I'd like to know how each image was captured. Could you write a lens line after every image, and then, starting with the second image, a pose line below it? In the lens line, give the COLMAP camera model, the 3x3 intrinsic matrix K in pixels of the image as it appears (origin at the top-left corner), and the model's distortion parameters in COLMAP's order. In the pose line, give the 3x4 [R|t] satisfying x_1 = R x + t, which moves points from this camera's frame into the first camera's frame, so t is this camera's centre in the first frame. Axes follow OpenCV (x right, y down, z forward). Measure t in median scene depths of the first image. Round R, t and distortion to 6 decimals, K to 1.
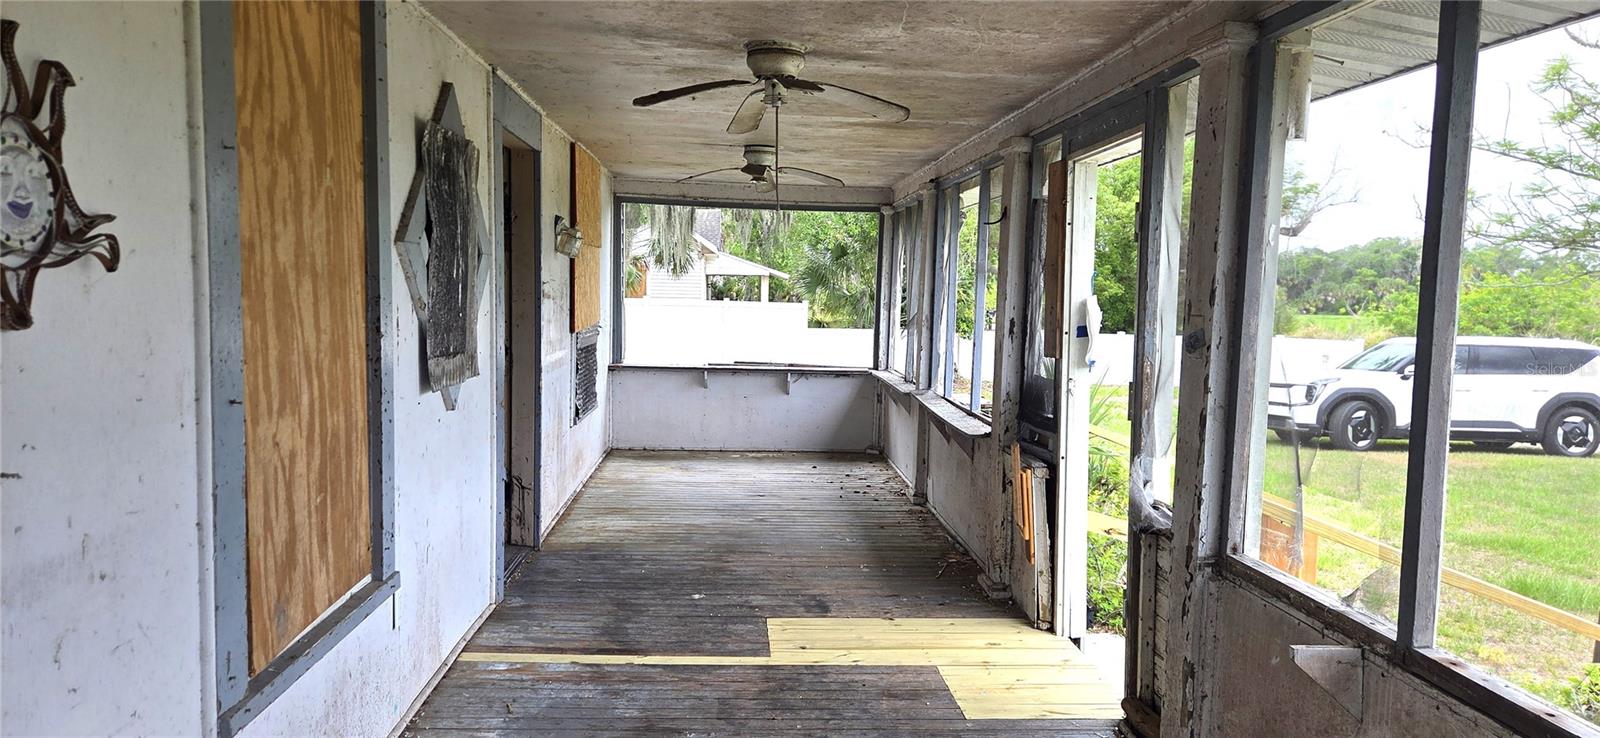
lens RADIAL K [[1069.5, 0, 800.0], [0, 1069.5, 369.0], [0, 0, 1]] dist [0.068425, 0.000320]
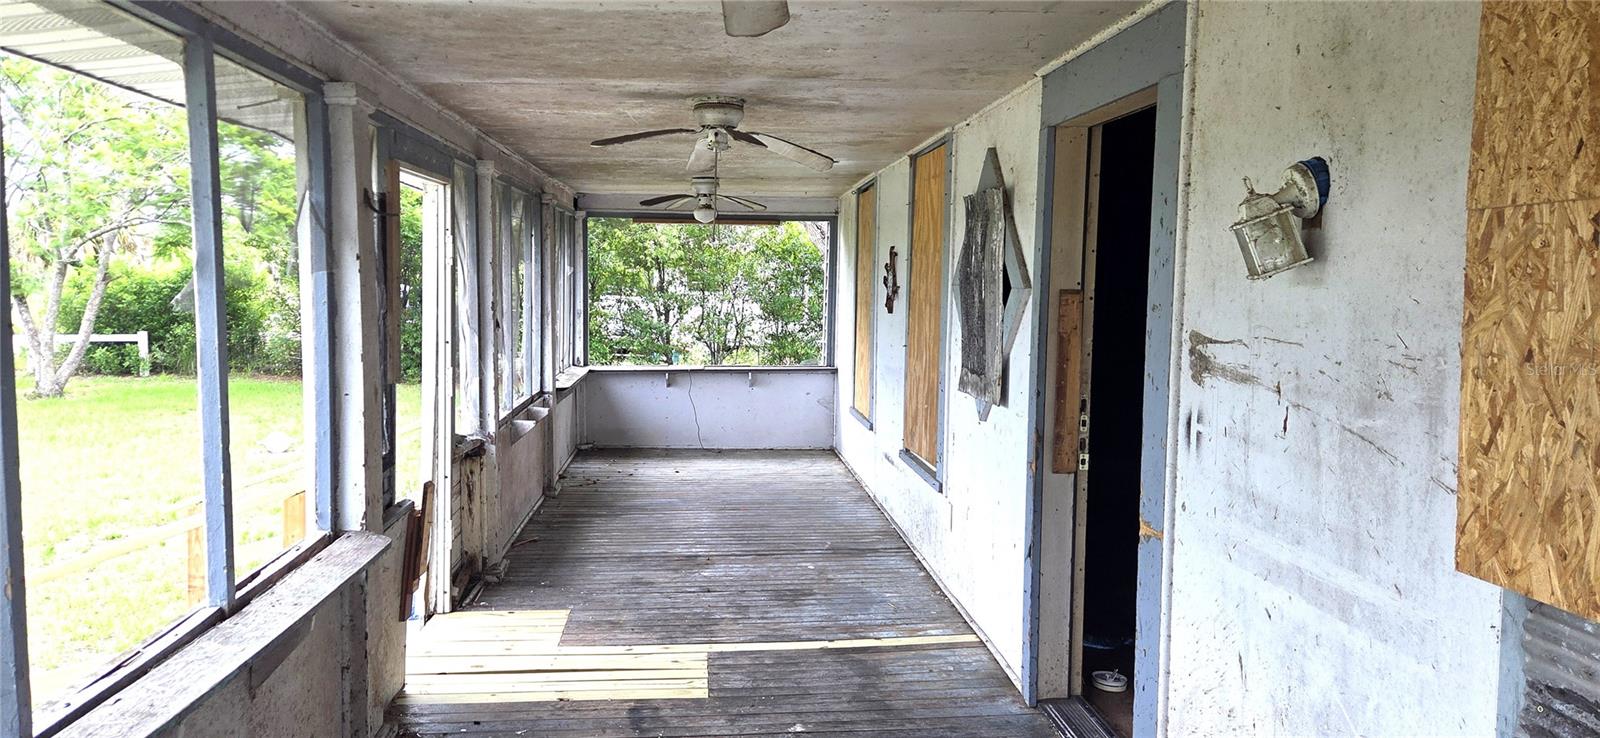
lens RADIAL K [[1069.5, 0, 800.0], [0, 1069.5, 369.0], [0, 0, 1]] dist [0.068425, 0.000320]
pose [[-0.998968, -0.030984, -0.033196, -0.076551], [-0.035955, 0.986219, 0.161490, -0.192717], [0.027735, 0.162517, -0.986316, 2.043374]]
